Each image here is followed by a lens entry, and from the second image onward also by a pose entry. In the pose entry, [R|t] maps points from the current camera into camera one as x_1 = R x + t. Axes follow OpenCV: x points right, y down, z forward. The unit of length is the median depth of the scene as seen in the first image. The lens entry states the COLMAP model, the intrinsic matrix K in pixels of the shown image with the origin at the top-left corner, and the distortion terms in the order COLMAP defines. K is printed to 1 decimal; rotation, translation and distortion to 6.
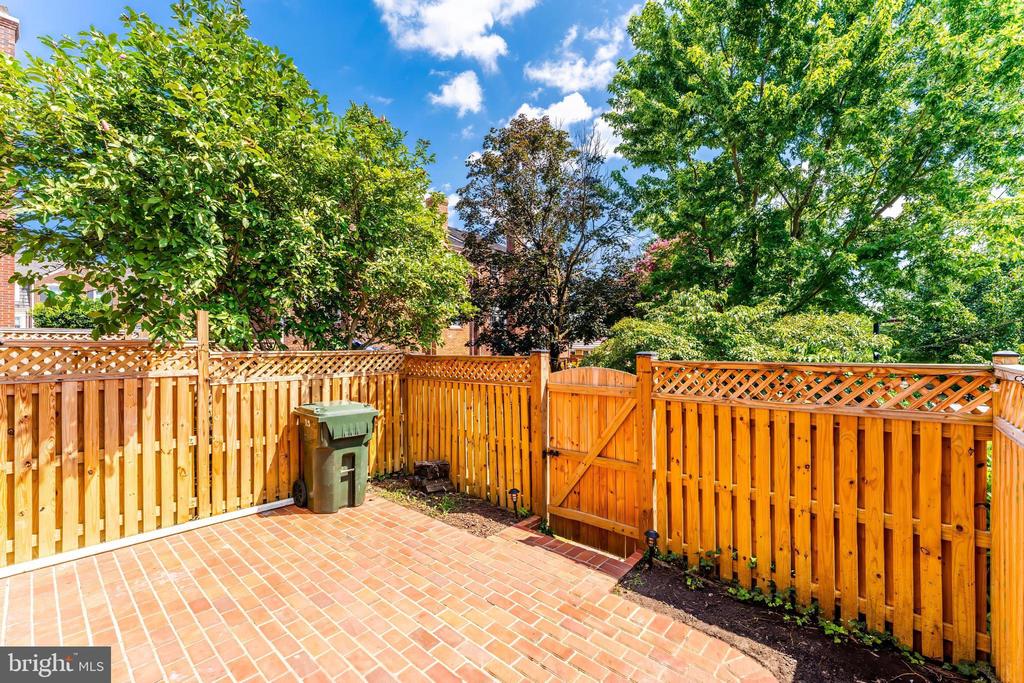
lens RADIAL K [[414.5, 0, 512.0], [0, 414.5, 341.5], [0, 0, 1]] dist [-0.000162, -0.000104]
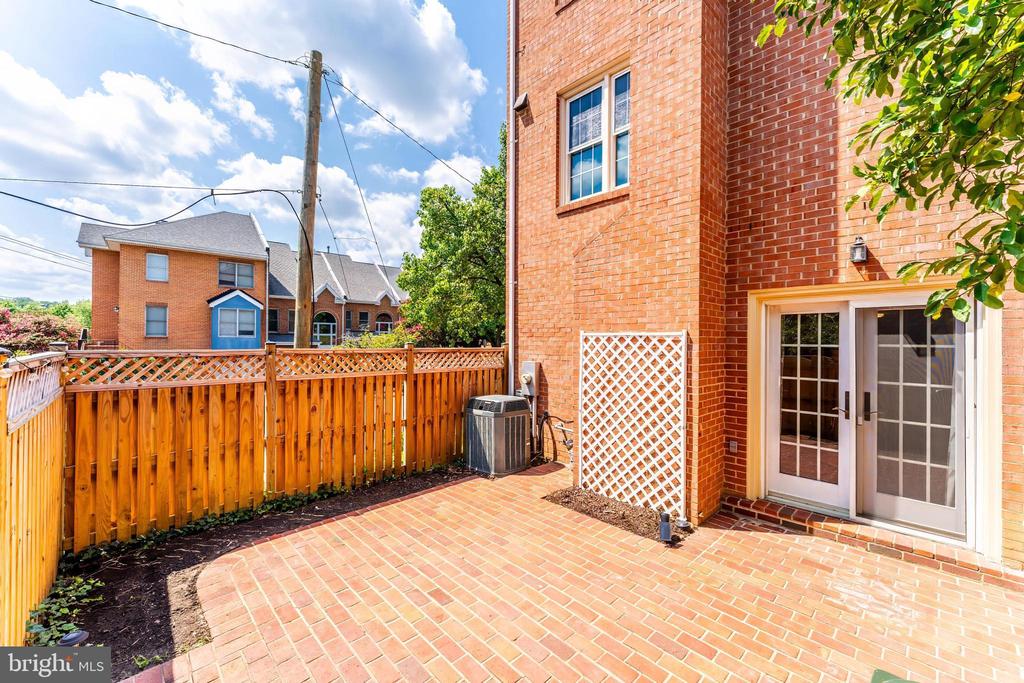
lens RADIAL K [[414.5, 0, 512.0], [0, 414.5, 341.5], [0, 0, 1]] dist [-0.000162, -0.000104]
pose [[-0.995186, 0.001643, 0.097985, -0.508506], [0.001174, 0.999988, -0.004850, 0.023682], [-0.097992, -0.004712, -0.995176, 2.064744]]
